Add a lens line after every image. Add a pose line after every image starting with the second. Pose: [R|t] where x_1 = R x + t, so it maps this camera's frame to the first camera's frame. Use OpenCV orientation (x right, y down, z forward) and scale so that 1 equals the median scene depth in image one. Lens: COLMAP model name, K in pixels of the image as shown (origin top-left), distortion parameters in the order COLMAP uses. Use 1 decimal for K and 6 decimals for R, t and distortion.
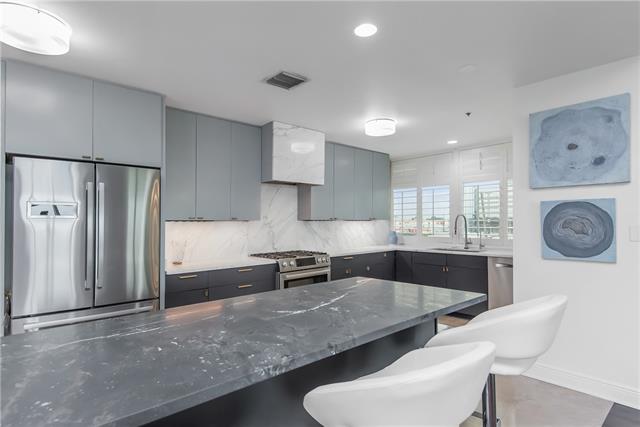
lens RADIAL K [[345.9, 0, 325.6], [0, 345.9, 216.1], [0, 0, 1]] dist [0.022398, 0.000394]
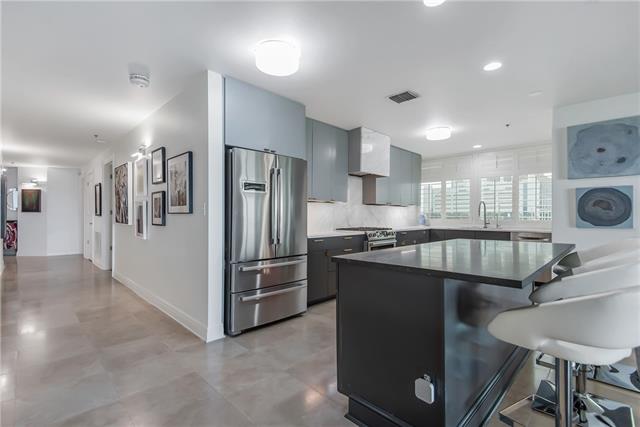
lens RADIAL K [[294.4, 0, 319.6], [0, 294.4, 216.4], [0, 0, 1]] dist [0.000251, -0.001006]
pose [[0.998765, 0.009864, 0.048701, -0.334679], [-0.010941, 0.999700, 0.021907, 0.040286], [-0.048470, -0.022413, 0.998573, -0.108862]]
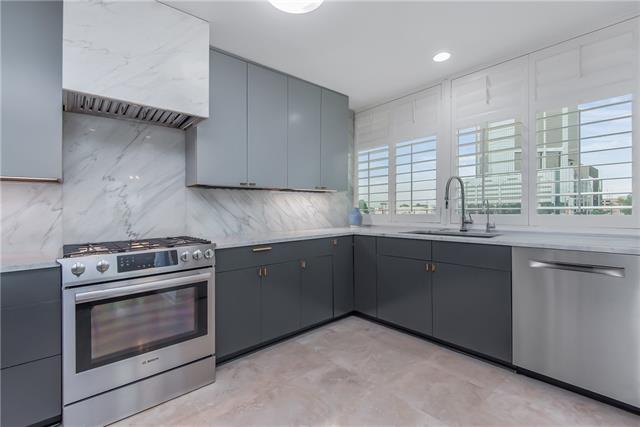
lens RADIAL K [[288.9, 0, 320.0], [0, 288.9, 213.5], [0, 0, 1]] dist [0.001132, -0.000373]
pose [[0.999756, -0.006184, -0.021204, 0.187679], [0.006865, 0.999458, 0.032195, 0.050929], [0.020993, -0.032333, 0.999257, 0.563233]]
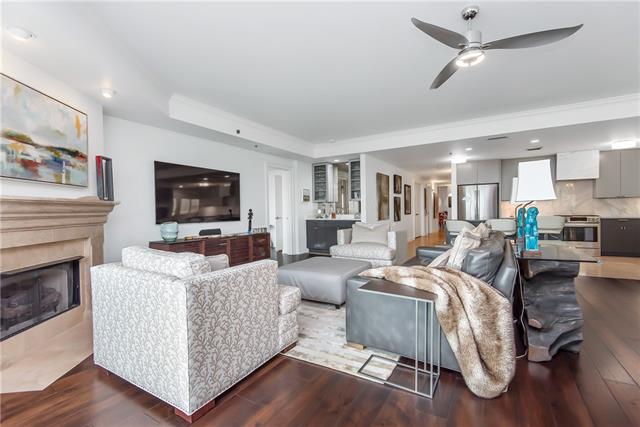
lens RADIAL K [[283.6, 0, 321.9], [0, 283.6, 211.9], [0, 0, 1]] dist [-0.000590, -0.000633]
pose [[0.282850, 0.002801, -0.959160, 1.046767], [0.034524, 0.999318, 0.013099, 0.017060], [0.958543, -0.036819, 0.282560, -0.849389]]
